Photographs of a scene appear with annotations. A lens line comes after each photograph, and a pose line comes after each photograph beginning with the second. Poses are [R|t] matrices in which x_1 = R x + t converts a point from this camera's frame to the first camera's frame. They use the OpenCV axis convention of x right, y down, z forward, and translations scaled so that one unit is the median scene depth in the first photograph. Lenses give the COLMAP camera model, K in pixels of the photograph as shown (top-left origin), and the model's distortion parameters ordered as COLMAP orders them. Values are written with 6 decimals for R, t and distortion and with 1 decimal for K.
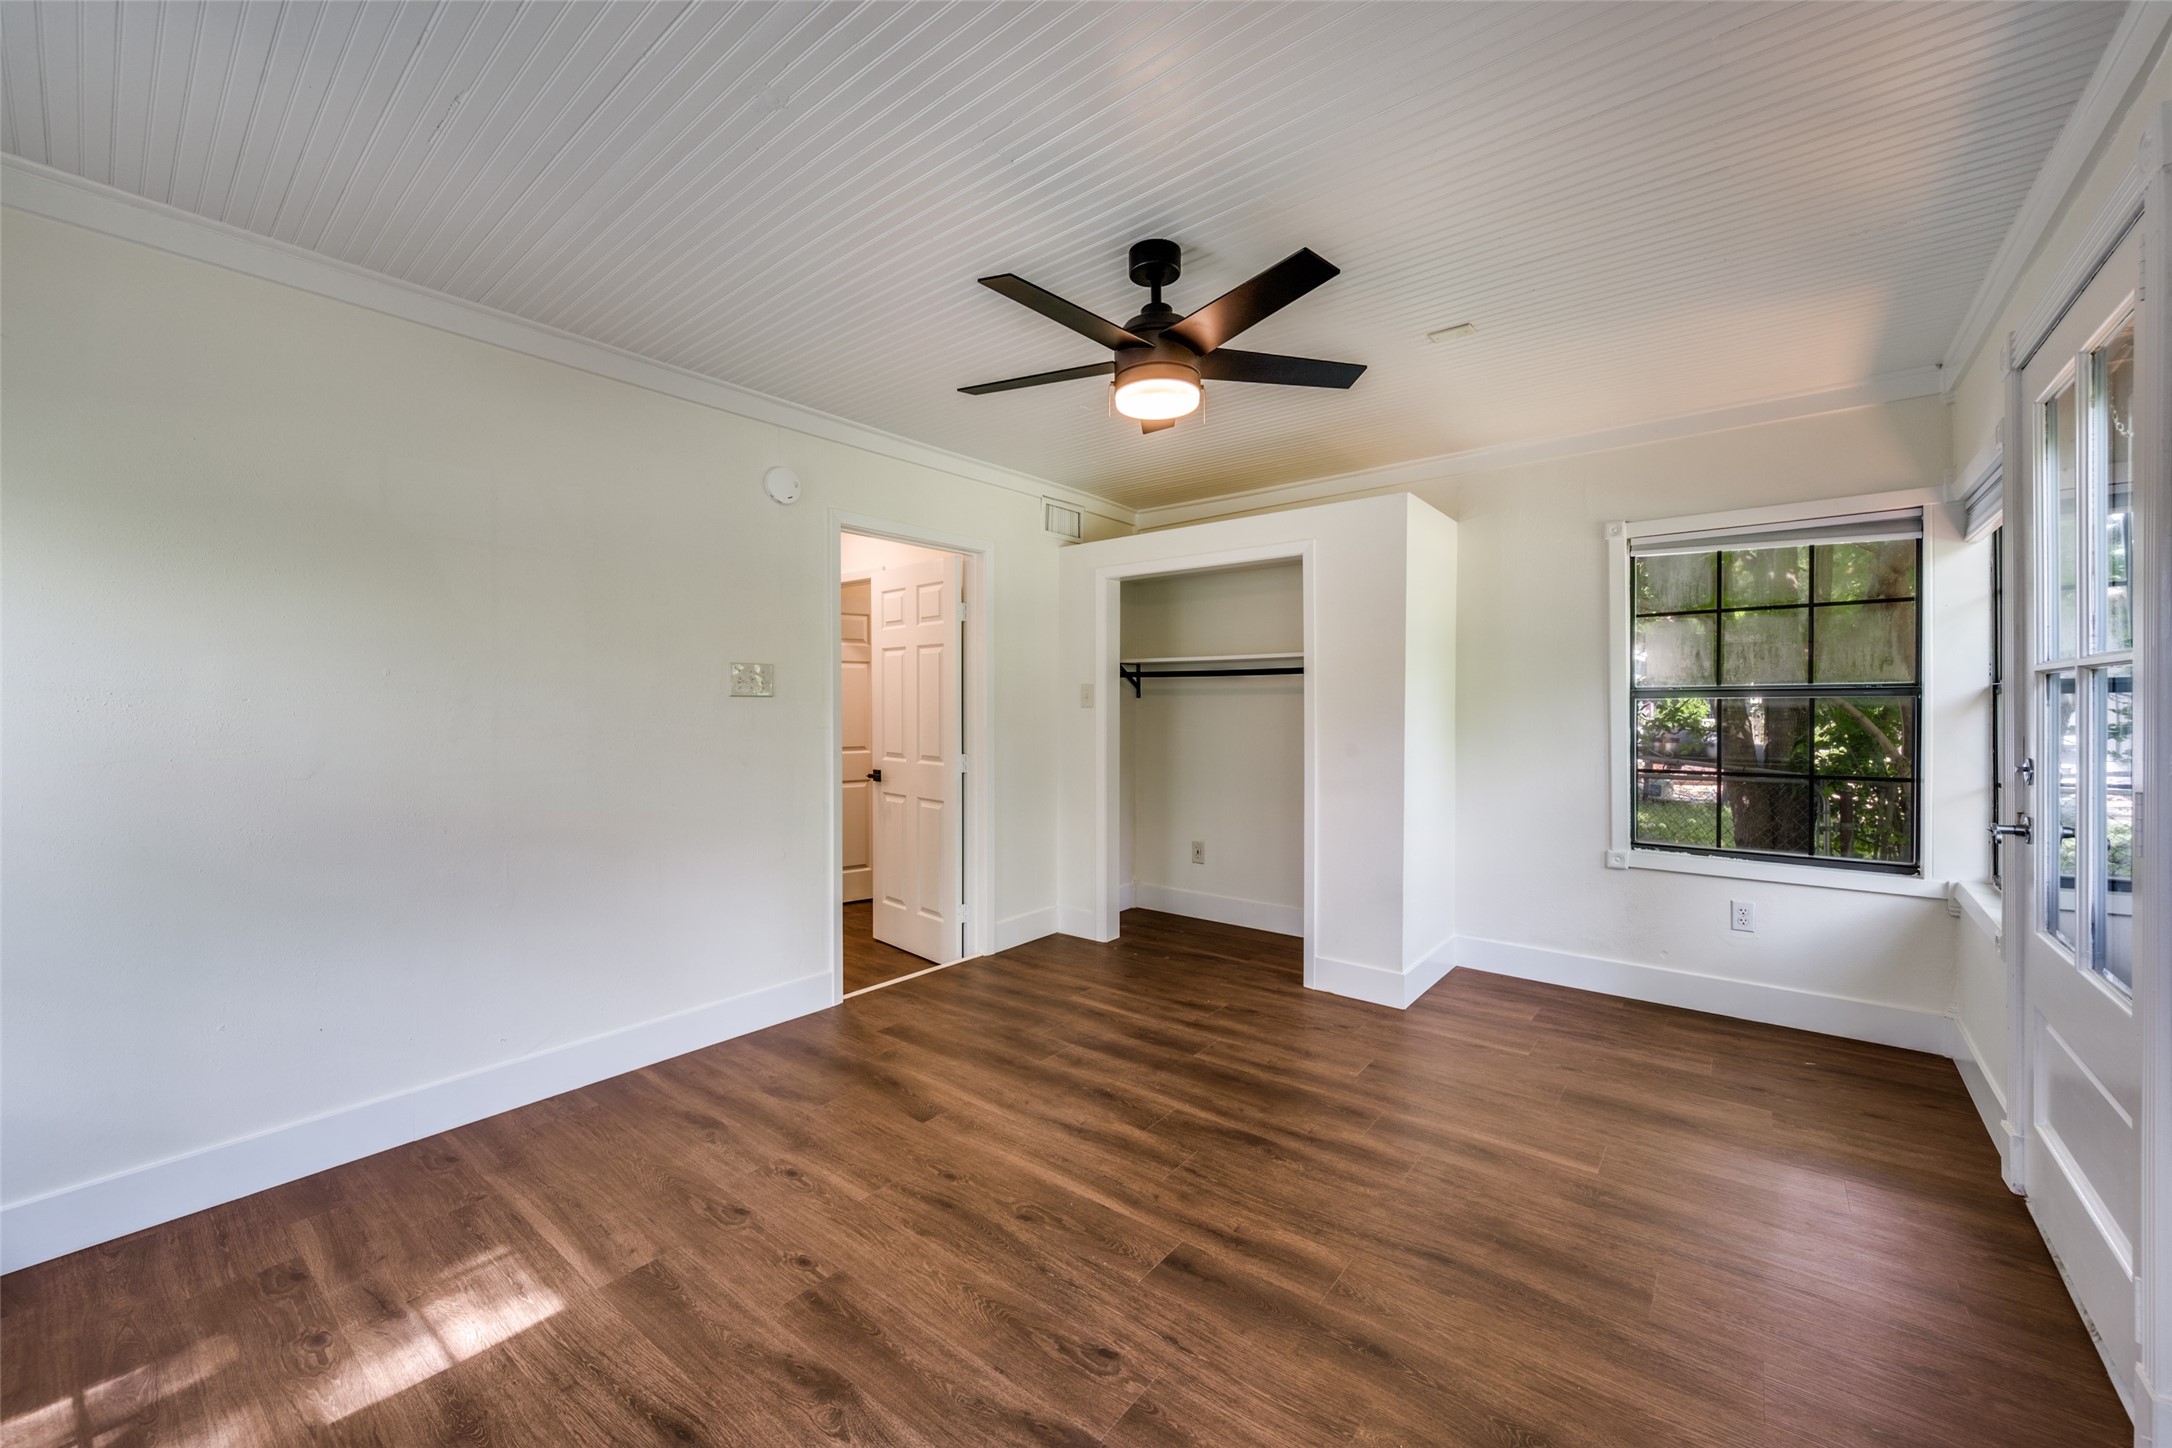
lens RADIAL K [[853.4, 0, 1091.6], [0, 853.4, 713.3], [0, 0, 1]] dist [0.001096, -0.000009]
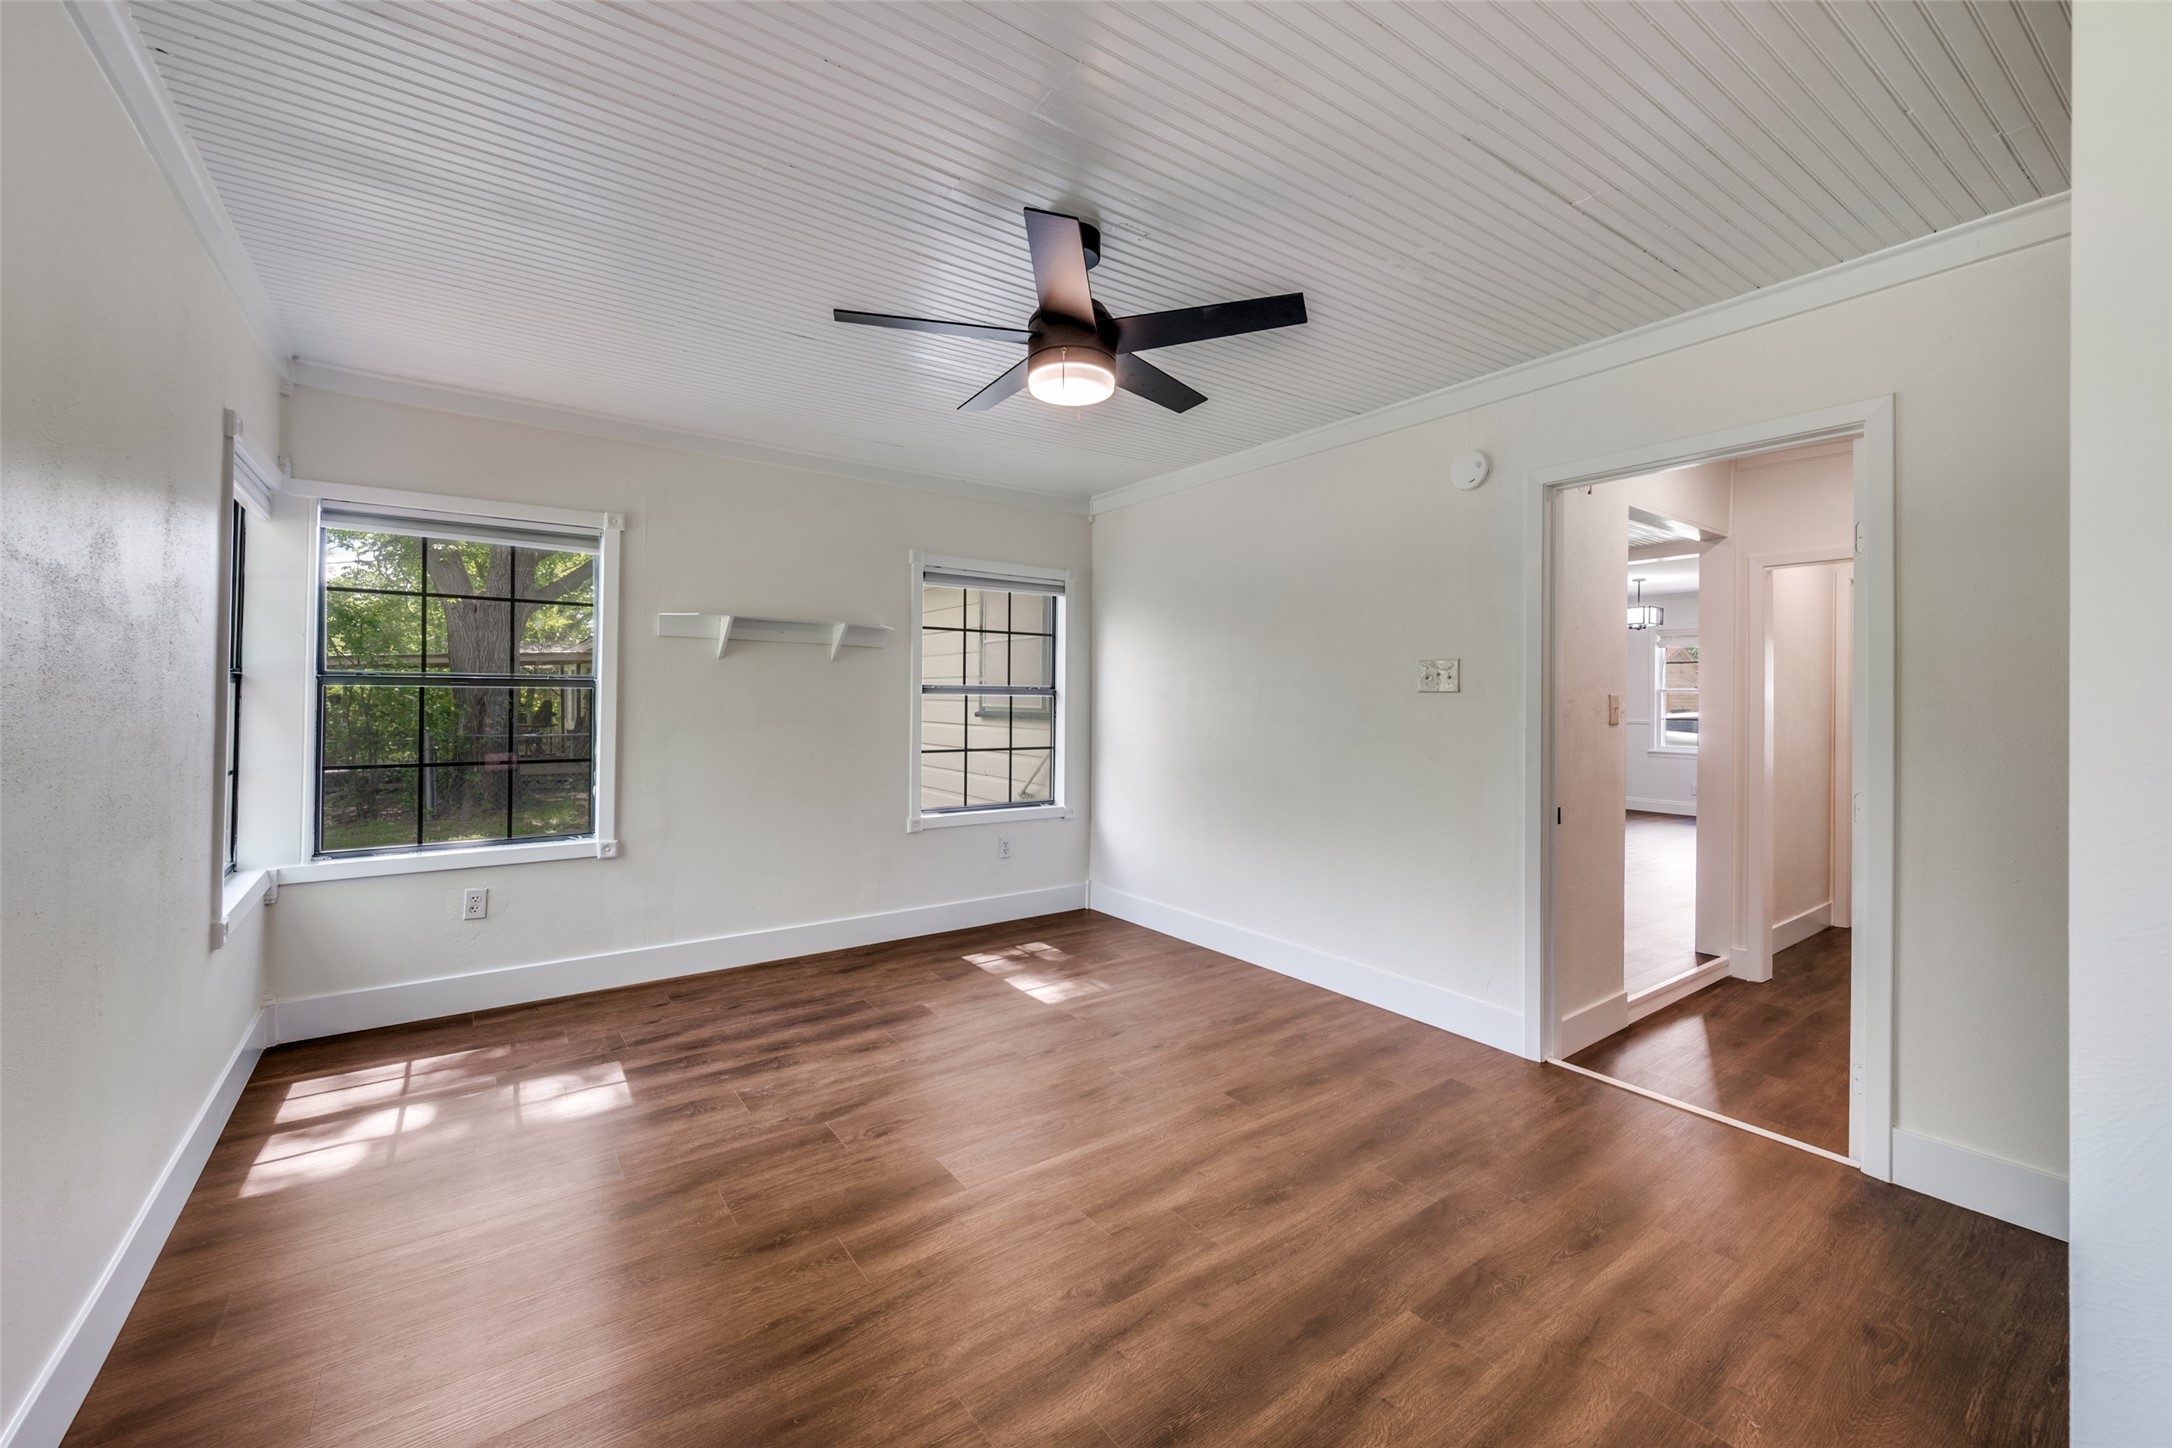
lens RADIAL K [[853.4, 0, 1091.6], [0, 853.4, 713.3], [0, 0, 1]] dist [0.001096, -0.000009]
pose [[-0.268924, 0.016324, -0.963023, 0.790487], [-0.017180, 0.999616, 0.021742, -0.011554], [0.963008, 0.022391, -0.268541, 1.024388]]
